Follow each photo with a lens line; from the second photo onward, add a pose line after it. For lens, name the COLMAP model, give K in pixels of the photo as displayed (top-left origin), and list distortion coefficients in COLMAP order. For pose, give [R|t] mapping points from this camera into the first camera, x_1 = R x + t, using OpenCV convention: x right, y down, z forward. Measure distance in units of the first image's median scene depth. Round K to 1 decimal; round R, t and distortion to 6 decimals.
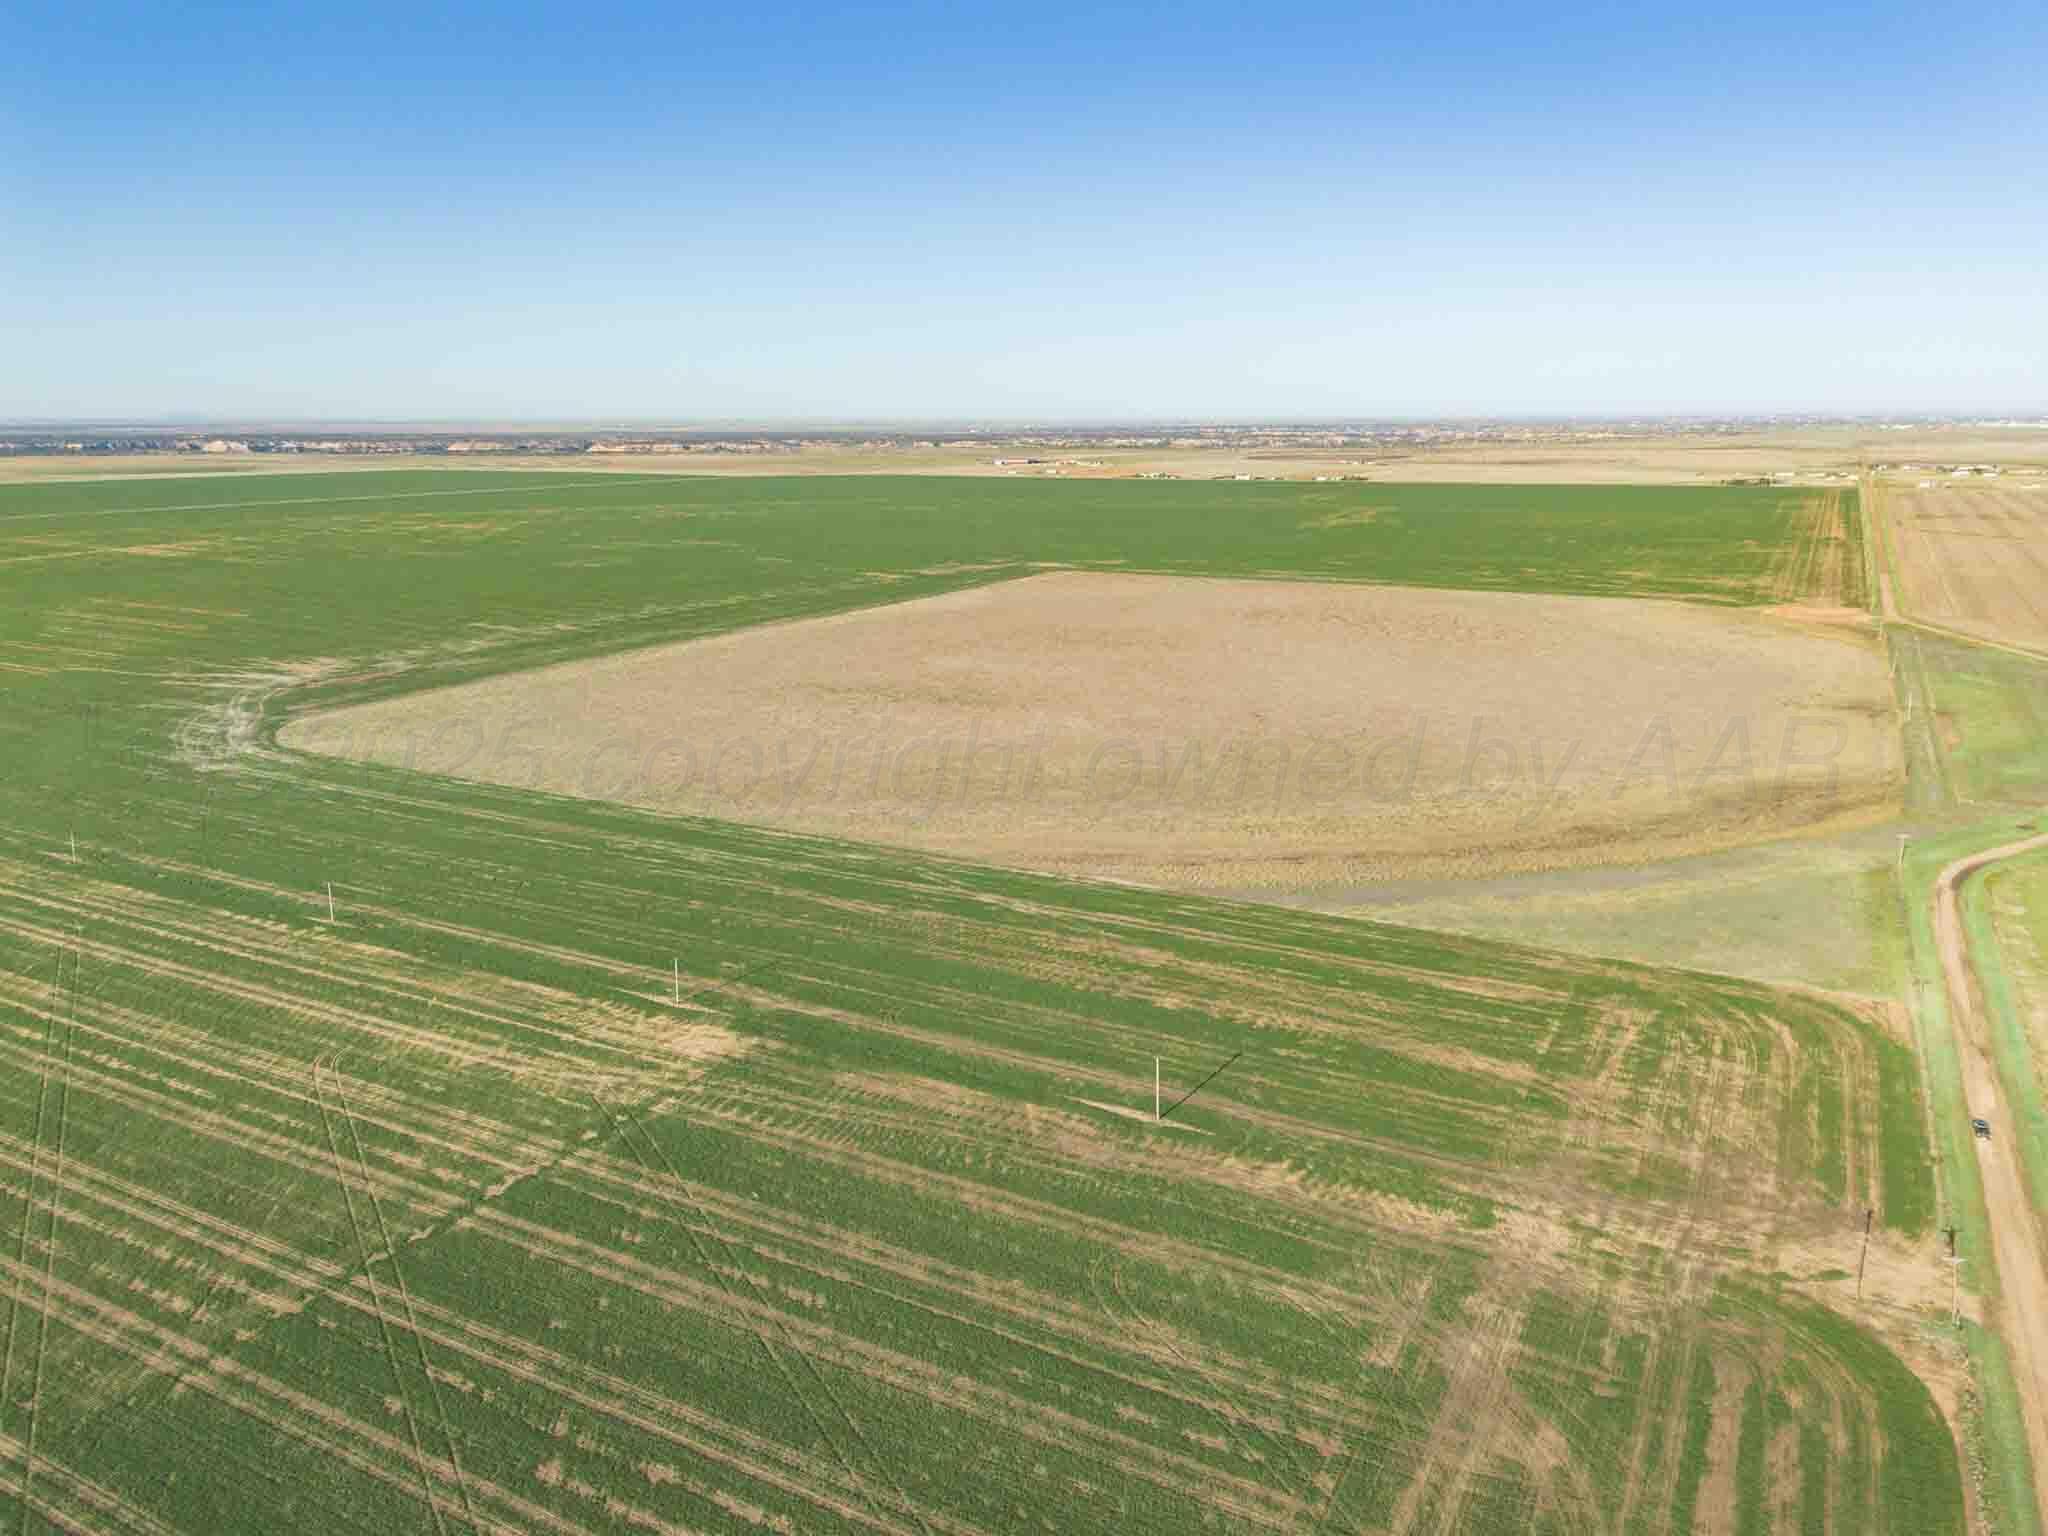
lens RADIAL K [[1449.2, 0, 1024.0], [0, 1449.2, 768.0], [0, 0, 1]] dist [0.085031, -0.082291]
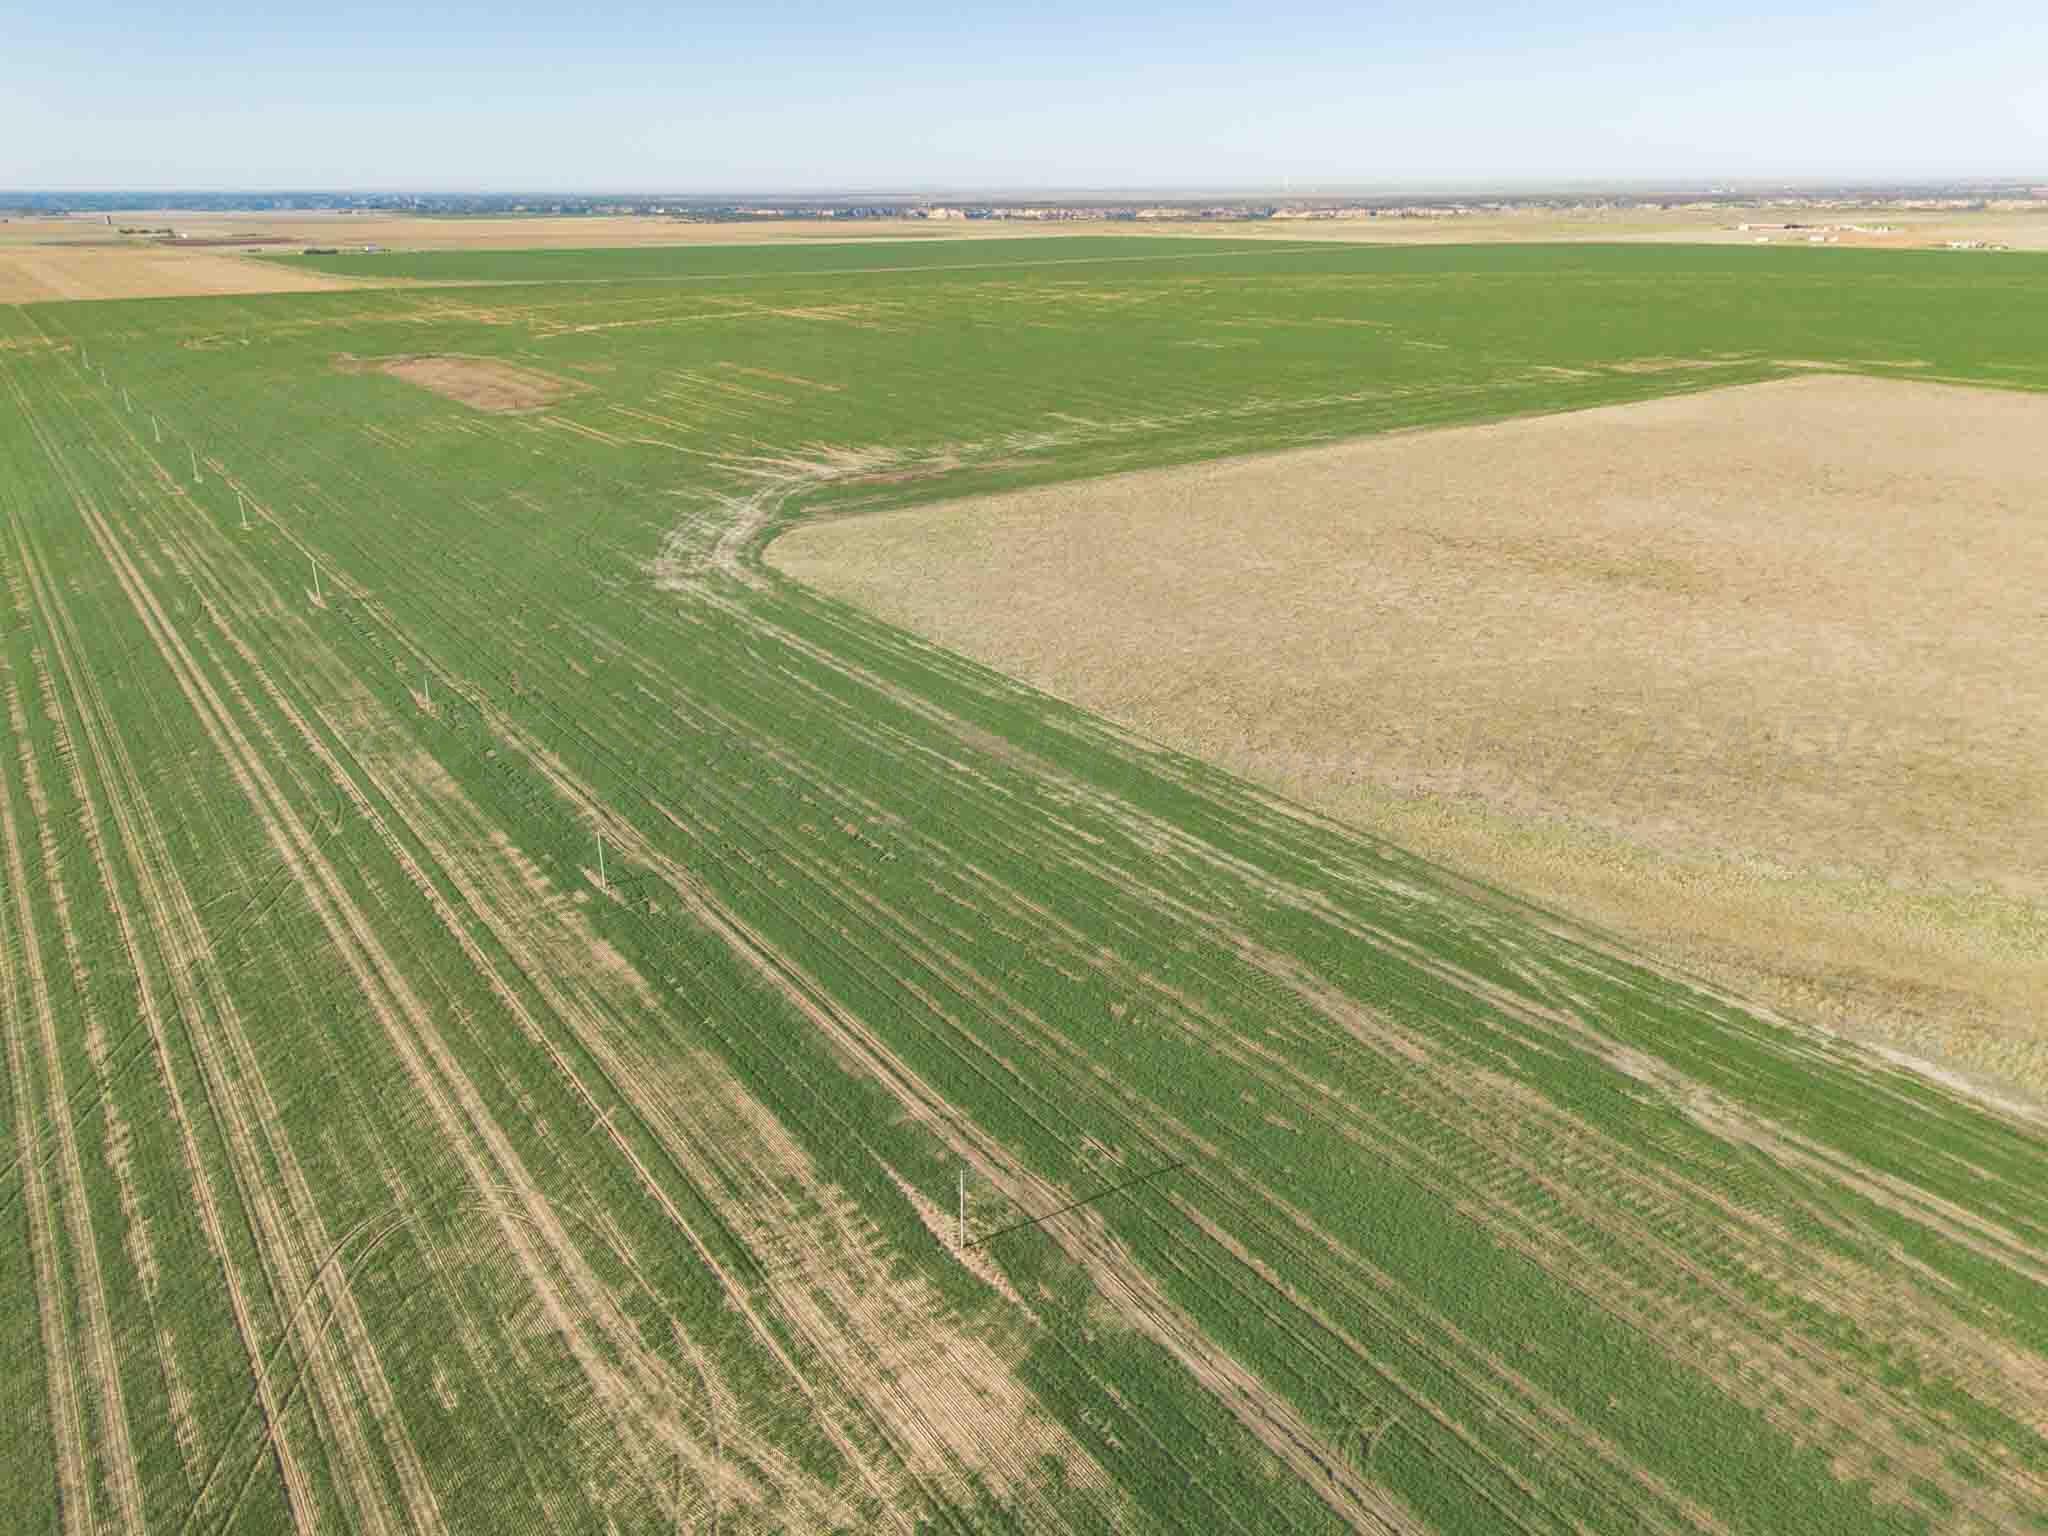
lens RADIAL K [[1449.2, 0, 1024.0], [0, 1449.2, 768.0], [0, 0, 1]] dist [0.085031, -0.082291]
pose [[0.903111, 0.158442, -0.399107, -0.026944], [-0.099462, 0.981346, 0.164521, -0.069843], [0.417729, -0.108885, 0.902024, 0.412471]]
